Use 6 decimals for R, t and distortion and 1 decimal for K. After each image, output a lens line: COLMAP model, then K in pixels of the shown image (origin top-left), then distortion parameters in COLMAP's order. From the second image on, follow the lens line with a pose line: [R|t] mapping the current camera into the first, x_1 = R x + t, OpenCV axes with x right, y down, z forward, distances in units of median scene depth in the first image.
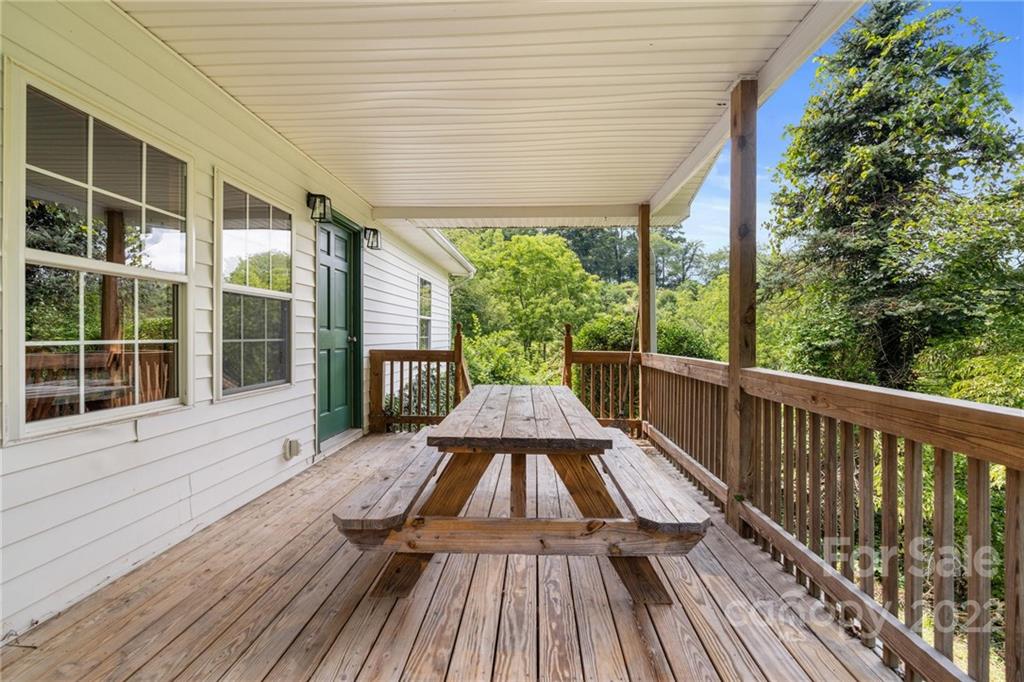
lens RADIAL K [[474.5, 0, 521.7], [0, 474.5, 335.0], [0, 0, 1]] dist [-0.002066, 0.000289]
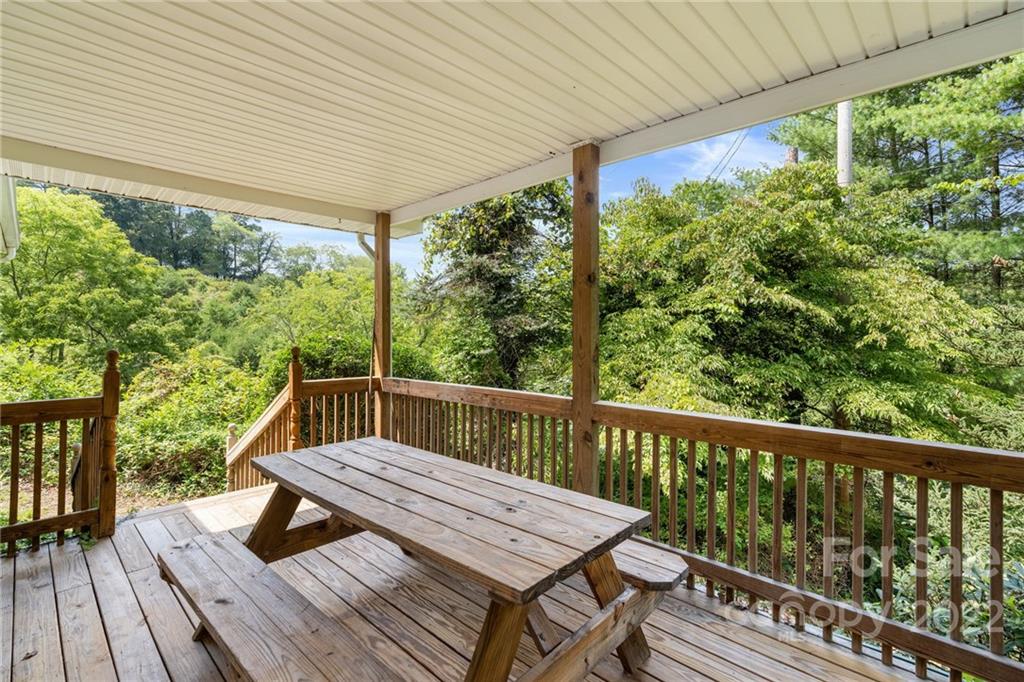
lens RADIAL K [[474.5, 0, 523.4], [0, 474.5, 327.2], [0, 0, 1]] dist [-0.002066, 0.000289]
pose [[0.652128, 0.003657, 0.758100, -0.163802], [0.000923, 0.999984, -0.005618, -0.034176], [-0.758108, 0.004364, 0.652114, 0.137038]]
